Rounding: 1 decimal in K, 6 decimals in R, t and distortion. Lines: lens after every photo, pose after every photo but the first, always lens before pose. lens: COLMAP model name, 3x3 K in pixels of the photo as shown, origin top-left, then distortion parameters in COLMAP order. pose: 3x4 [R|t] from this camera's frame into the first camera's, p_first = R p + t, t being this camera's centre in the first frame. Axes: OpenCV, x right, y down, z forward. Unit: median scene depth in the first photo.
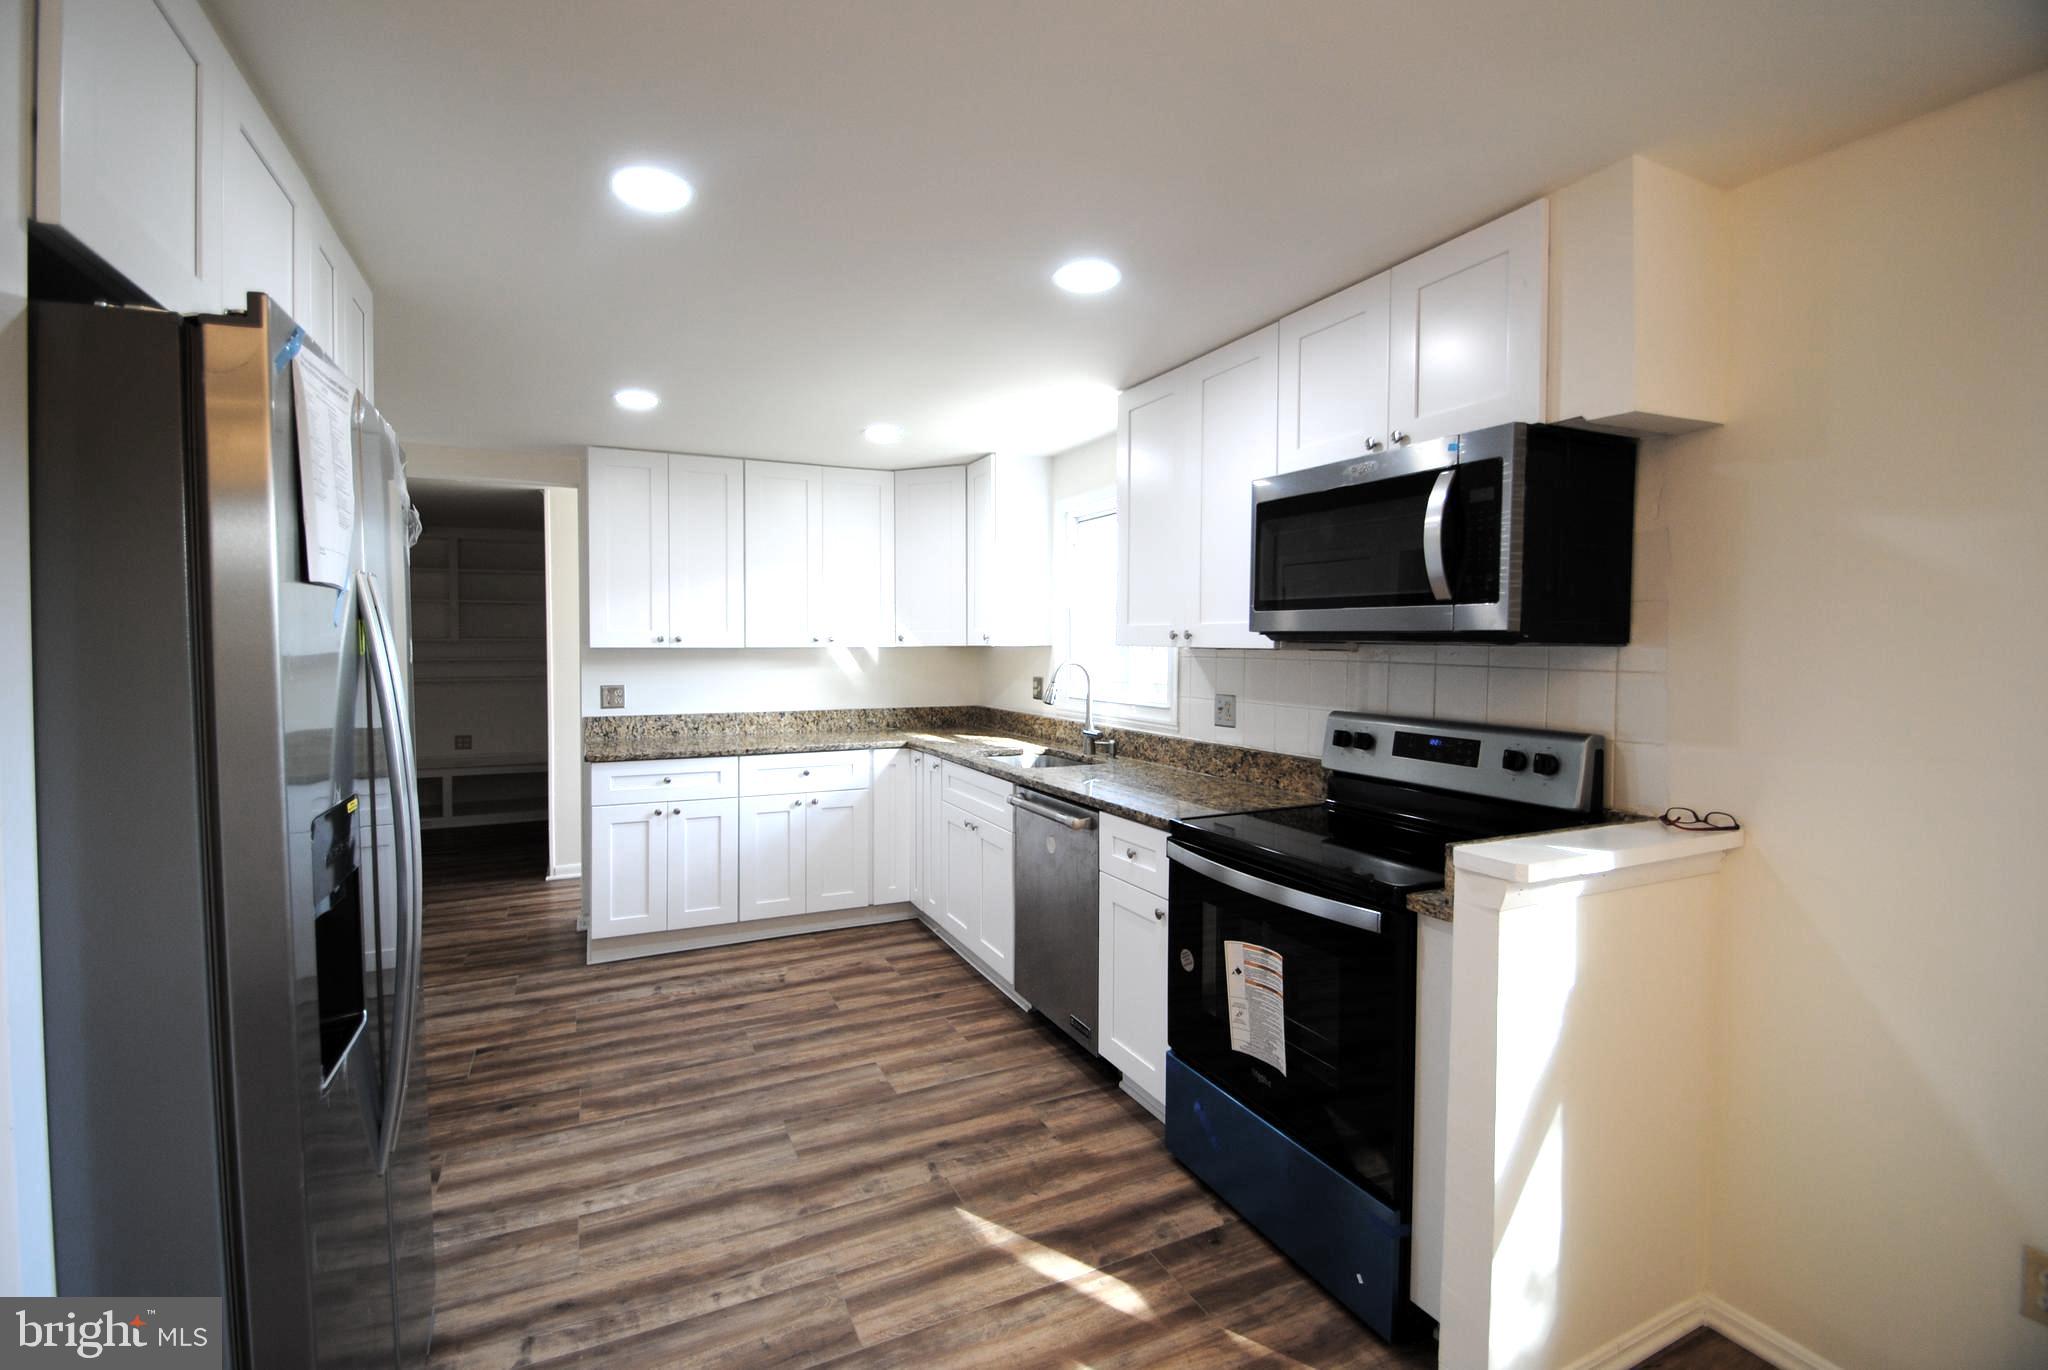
lens RADIAL K [[901.1, 0, 1005.0], [0, 901.1, 665.3], [0, 0, 1]] dist [0.018109, -0.020516]
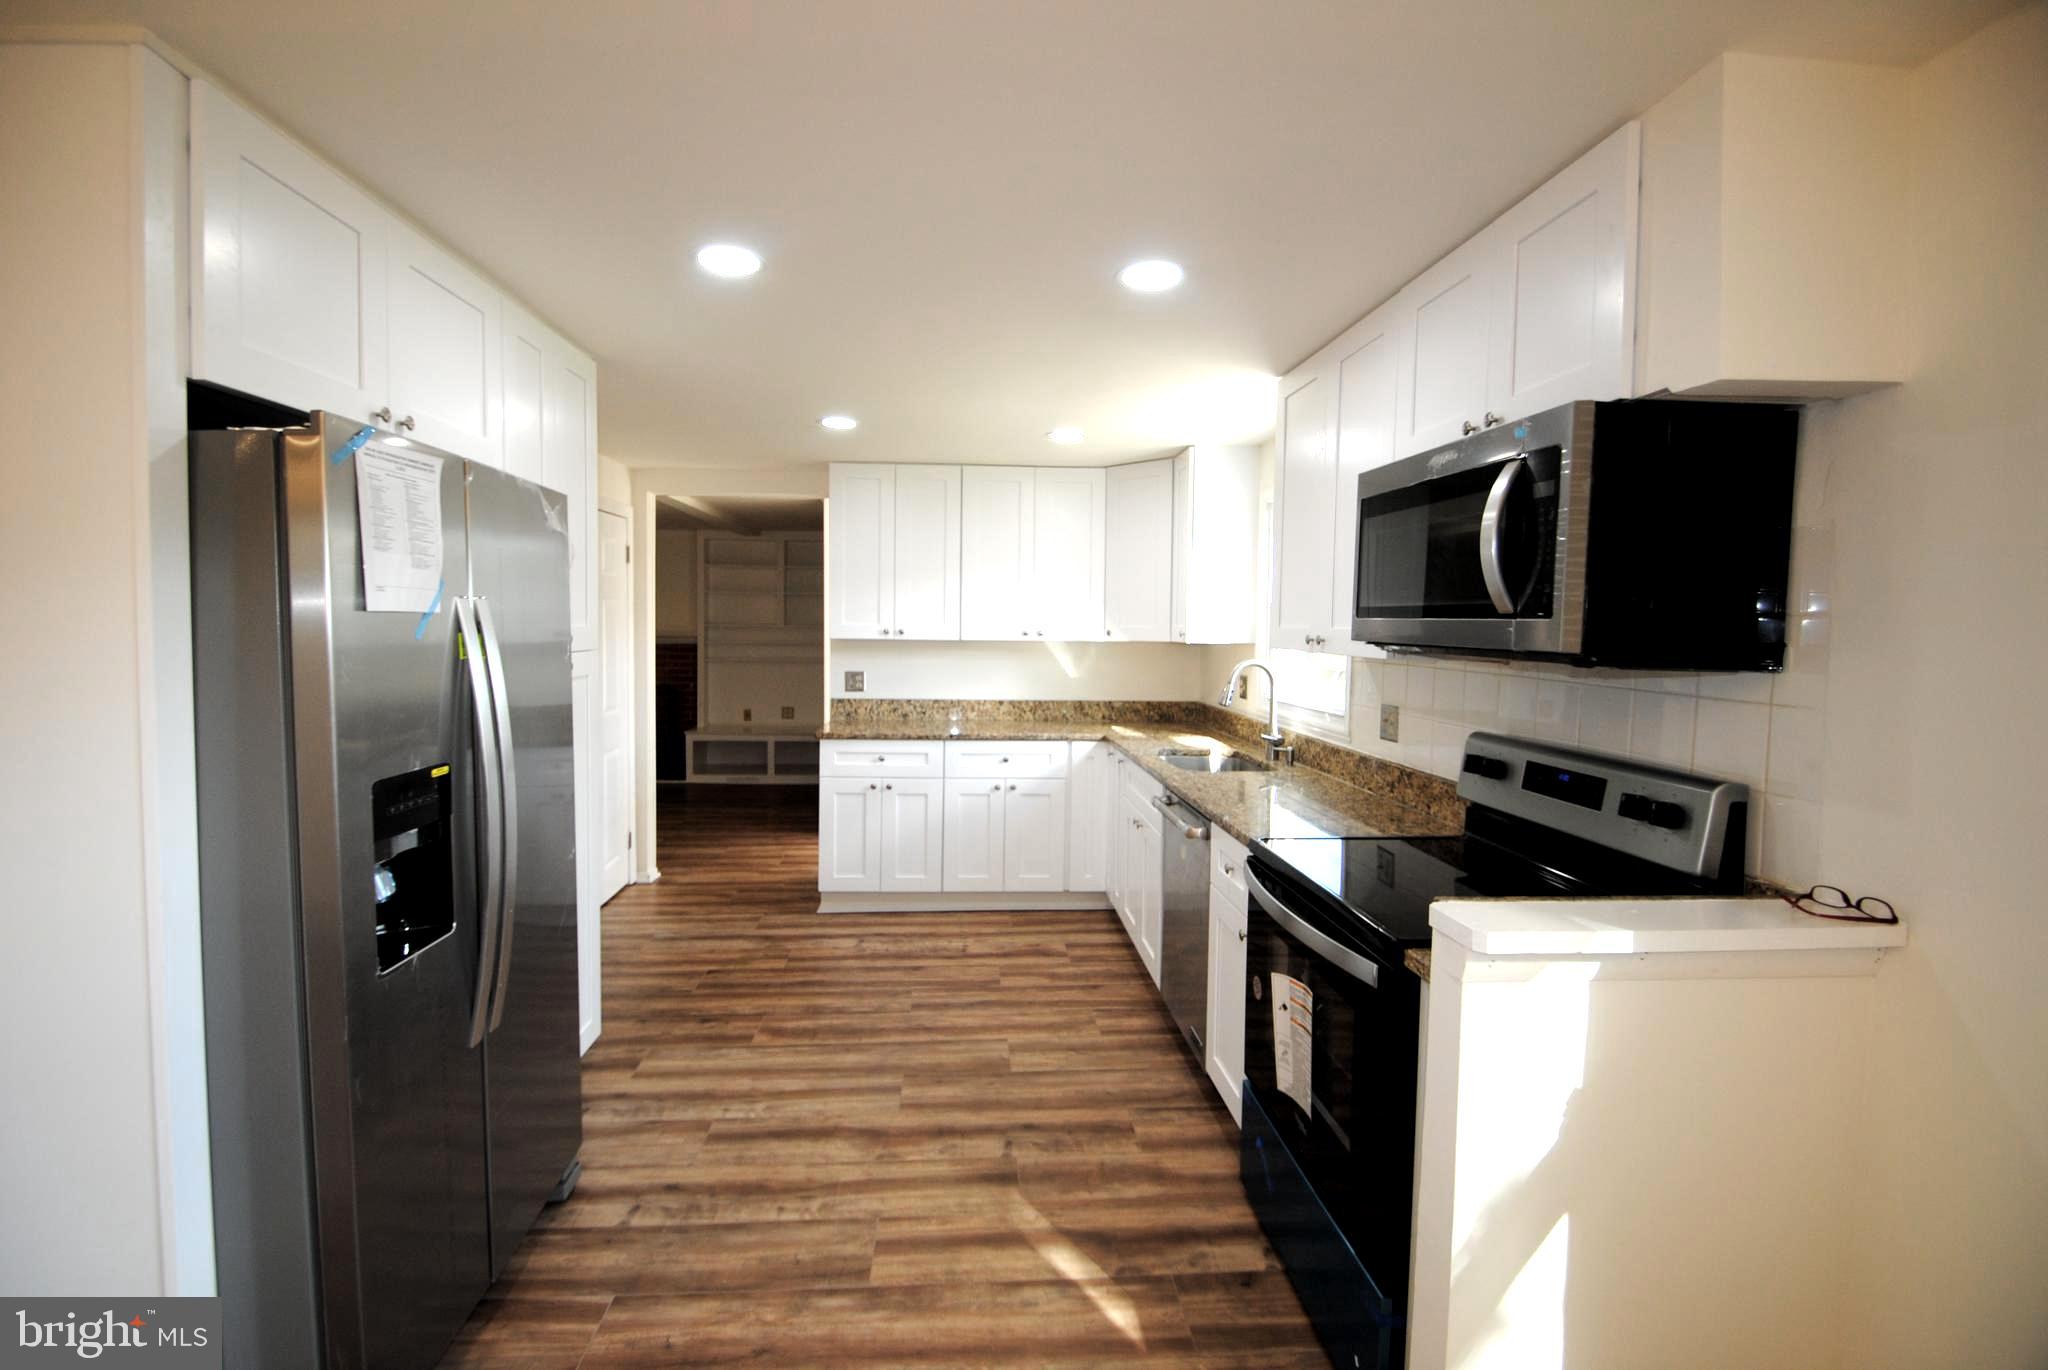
lens RADIAL K [[901.1, 0, 1004.9], [0, 901.1, 662.9], [0, 0, 1]] dist [0.018109, -0.020516]
pose [[0.930522, 0.025406, -0.365354, 0.265491], [-0.019711, 0.999619, 0.019308, -0.024166], [0.365705, -0.010765, 0.930668, 0.023385]]
